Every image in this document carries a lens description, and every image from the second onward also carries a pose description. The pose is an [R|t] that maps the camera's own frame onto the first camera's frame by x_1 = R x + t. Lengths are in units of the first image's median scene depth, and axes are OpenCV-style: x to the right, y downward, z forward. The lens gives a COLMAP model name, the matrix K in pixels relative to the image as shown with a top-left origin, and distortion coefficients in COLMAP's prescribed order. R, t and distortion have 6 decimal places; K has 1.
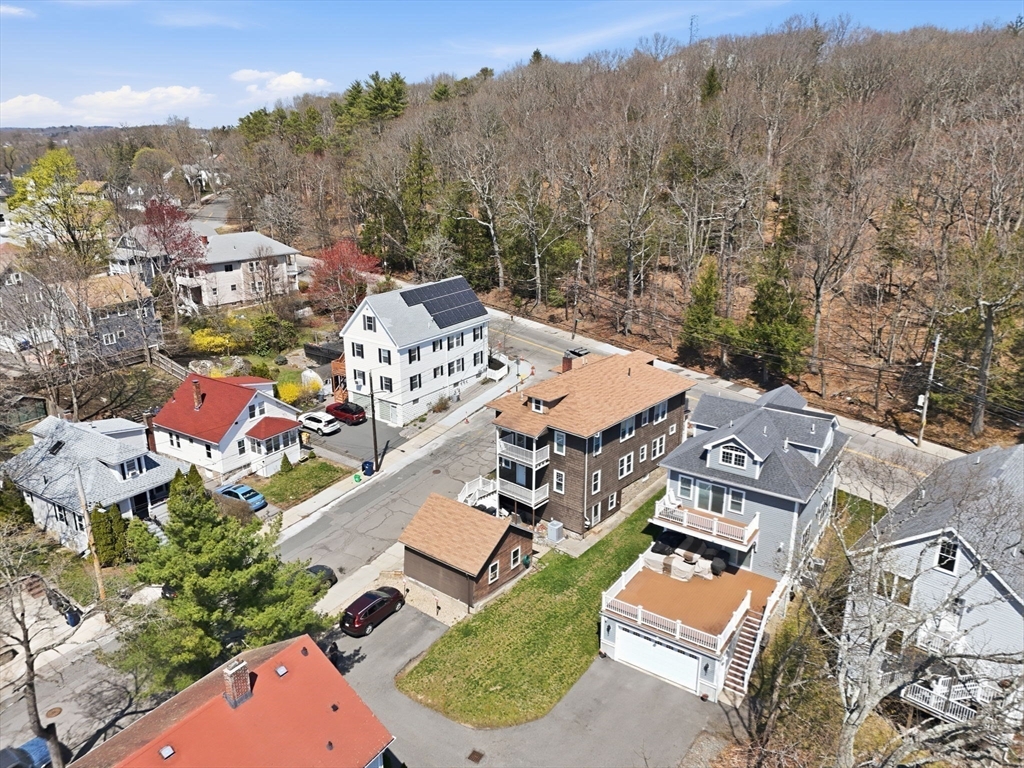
lens RADIAL K [[751.3, 0, 512.6], [0, 751.3, 383.1], [0, 0, 1]] dist [0.072817, -0.000041]
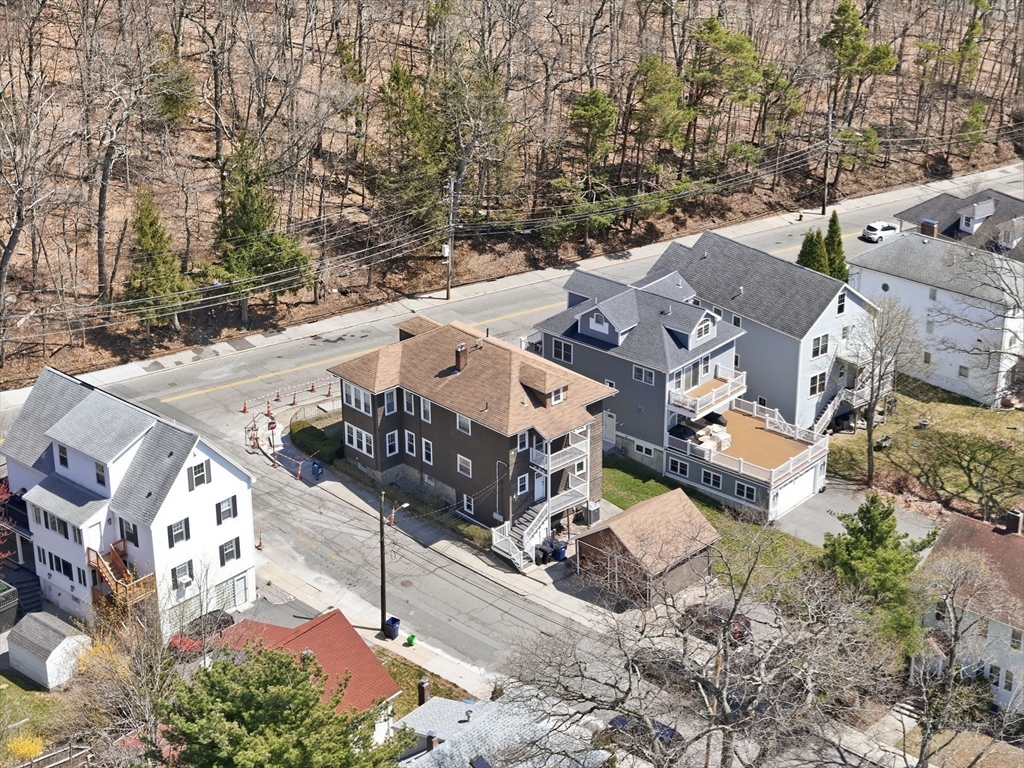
lens RADIAL K [[2076.0, 0, 512.0], [0, 2076.0, 383.4], [0, 0, 1]] dist [-0.199535, 0.000000]
pose [[0.109145, -0.421098, 0.900424, -1.583879], [0.316384, 0.873444, 0.370130, -0.660937], [-0.942331, 0.244482, 0.228561, 0.367197]]
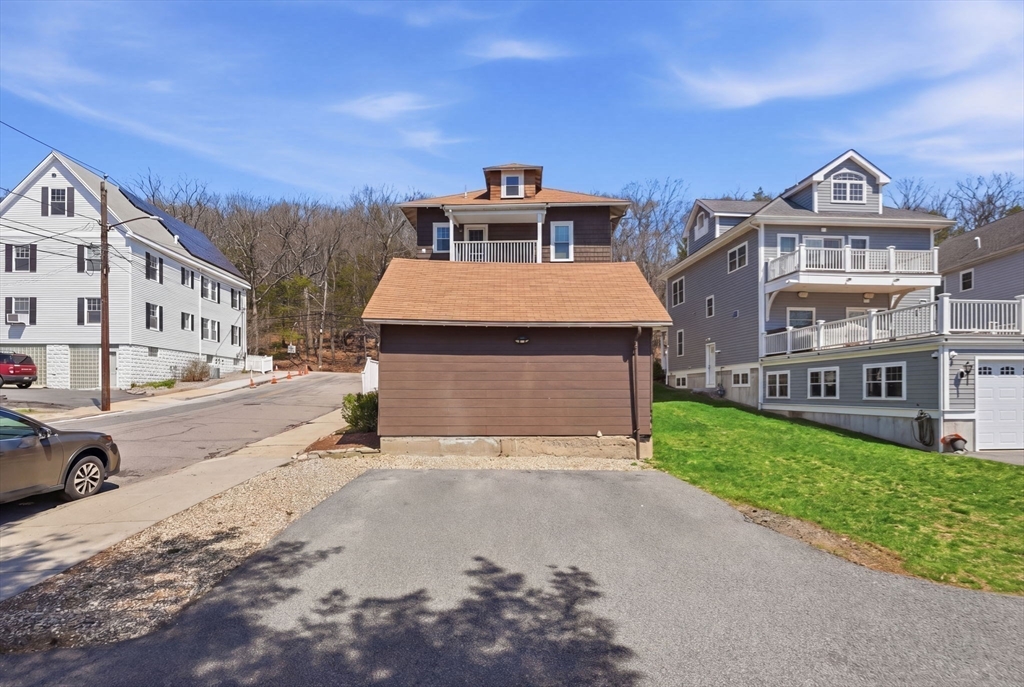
lens RADIAL K [[527.6, 0, 517.0], [0, 527.6, 386.3], [0, 0, 1]] dist [0.001042, -0.000669]
pose [[0.779383, 0.001355, 0.626547, -0.166802], [0.202640, 0.945707, -0.254116, 0.211925], [-0.592874, 0.325017, 0.736793, 0.549992]]
